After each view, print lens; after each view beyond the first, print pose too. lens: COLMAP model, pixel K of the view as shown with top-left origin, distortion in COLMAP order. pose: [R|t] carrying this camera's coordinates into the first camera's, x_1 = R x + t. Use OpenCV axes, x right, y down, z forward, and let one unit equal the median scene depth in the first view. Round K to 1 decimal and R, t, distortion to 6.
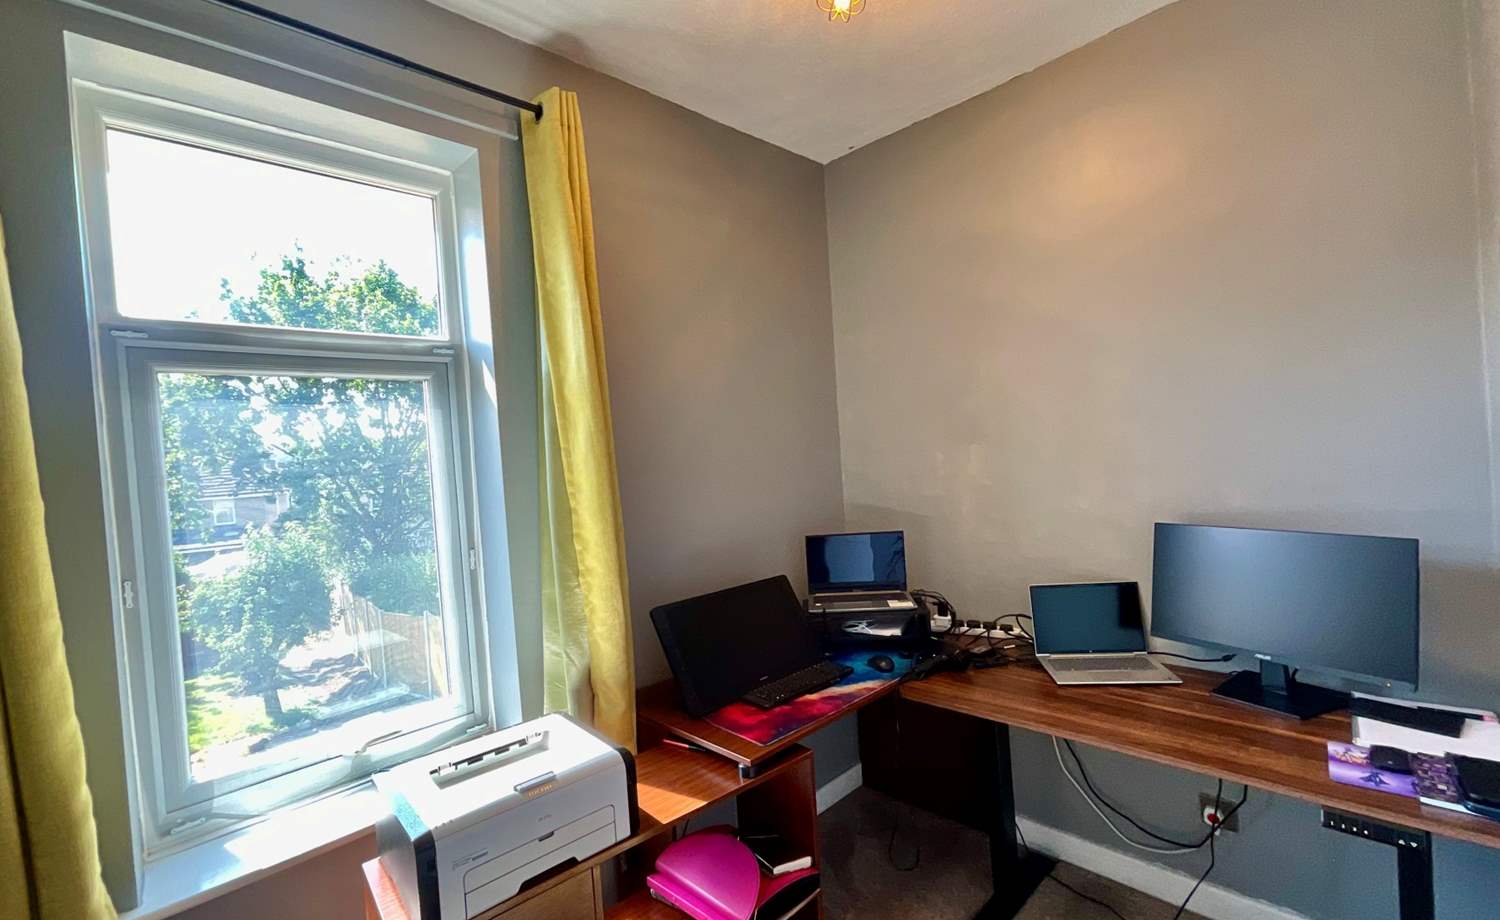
lens RADIAL K [[608.4, 0, 755.7], [0, 608.4, 461.3], [0, 0, 1]] dist [-0.001031, 0.000021]
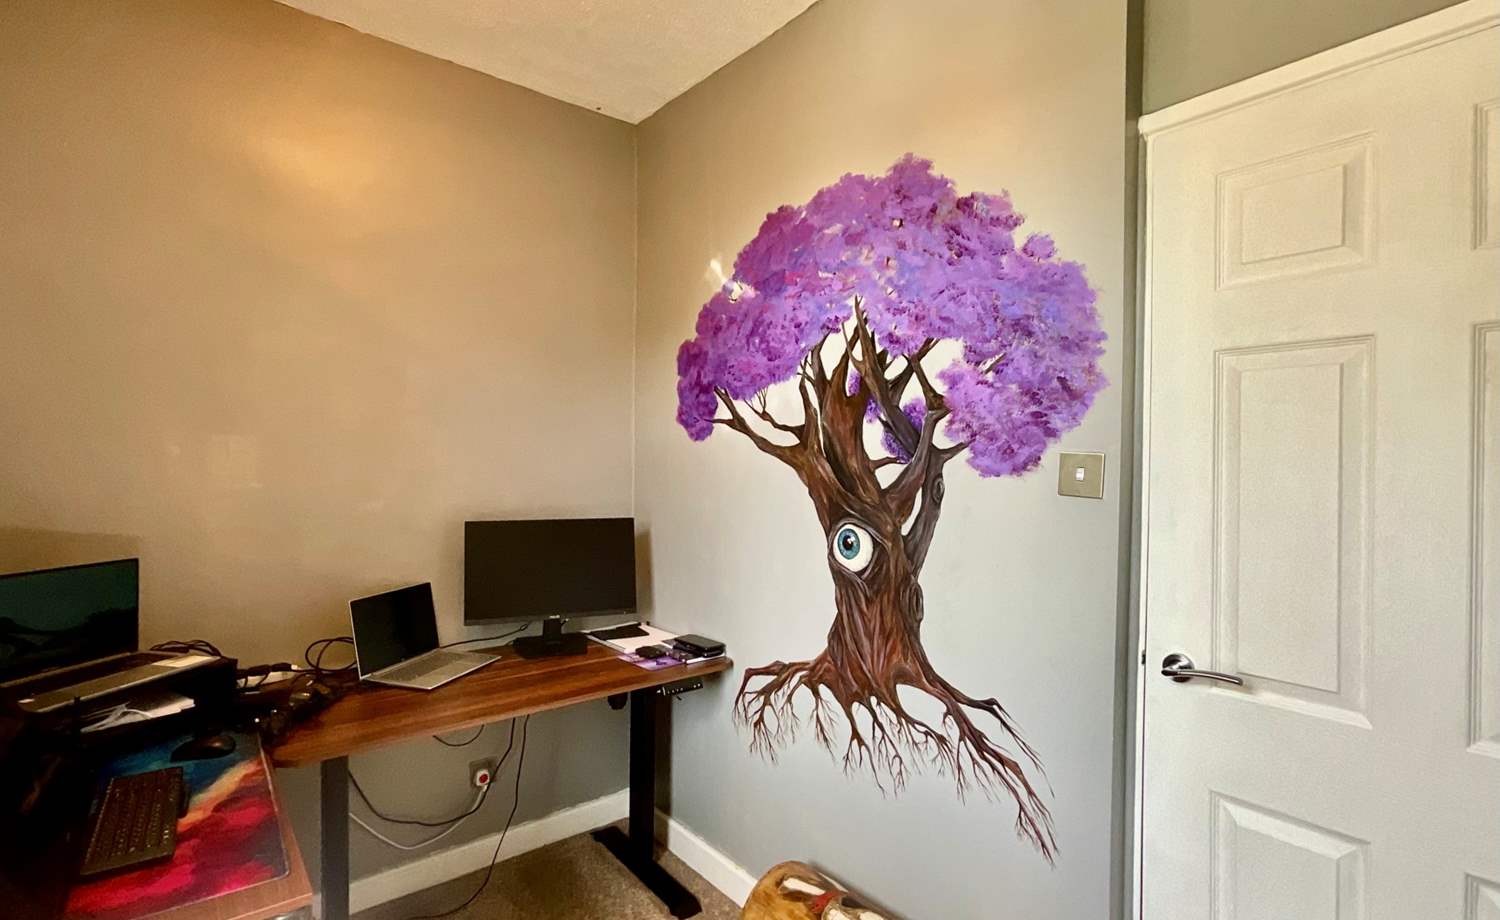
lens RADIAL K [[633.1, 0, 750.0], [0, 633.1, 460.0], [0, 0, 1]] dist [0.001649, 0.000405]
pose [[0.181207, 0.063083, 0.981420, -0.399227], [-0.009241, 0.998006, -0.062443, 0.058915], [-0.983402, 0.002245, 0.181429, 0.302273]]
